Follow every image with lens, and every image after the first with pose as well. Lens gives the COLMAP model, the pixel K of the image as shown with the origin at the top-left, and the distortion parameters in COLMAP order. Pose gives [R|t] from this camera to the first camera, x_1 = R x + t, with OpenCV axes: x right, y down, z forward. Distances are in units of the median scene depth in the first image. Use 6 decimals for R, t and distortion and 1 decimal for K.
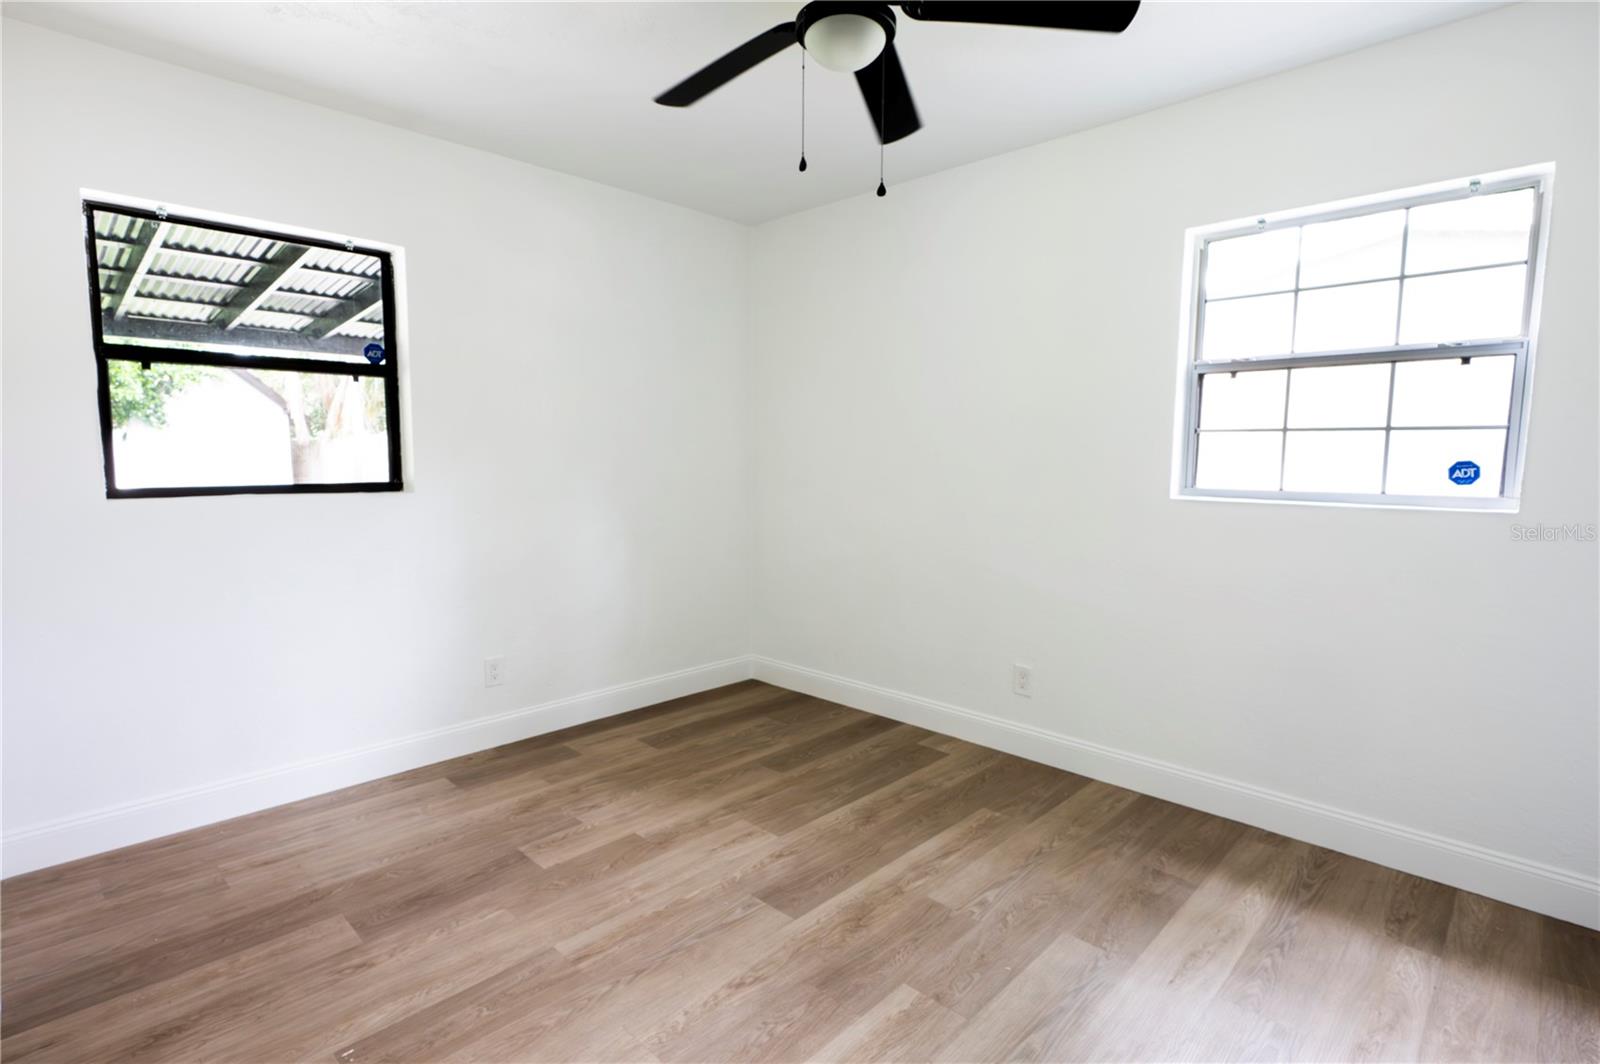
lens RADIAL K [[788.6, 0, 791.3], [0, 788.6, 532.8], [0, 0, 1]] dist [-0.001499, 0.001091]
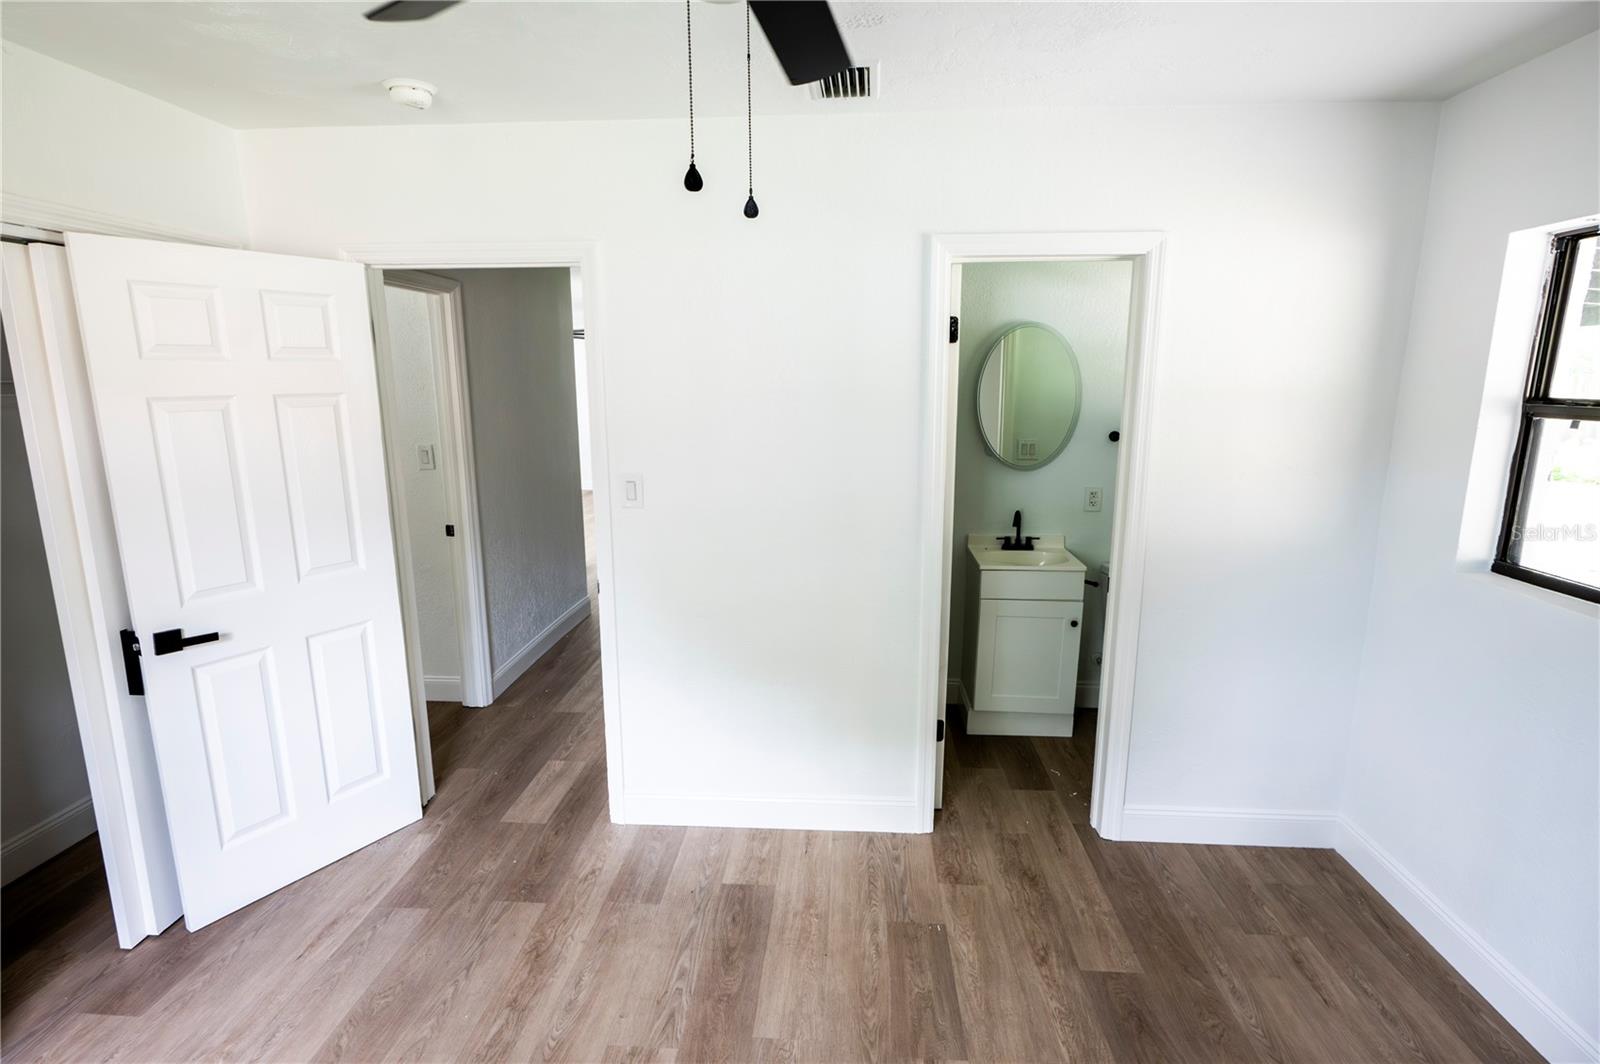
lens RADIAL K [[796.3, 0, 800.0], [0, 796.3, 532.0], [0, 0, 1]] dist [-0.002377, 0.000006]
pose [[-0.761483, 0.119378, -0.637097, 0.340344], [-0.067920, 0.962788, 0.261585, -0.290952], [0.644617, 0.242464, -0.725038, 1.208452]]
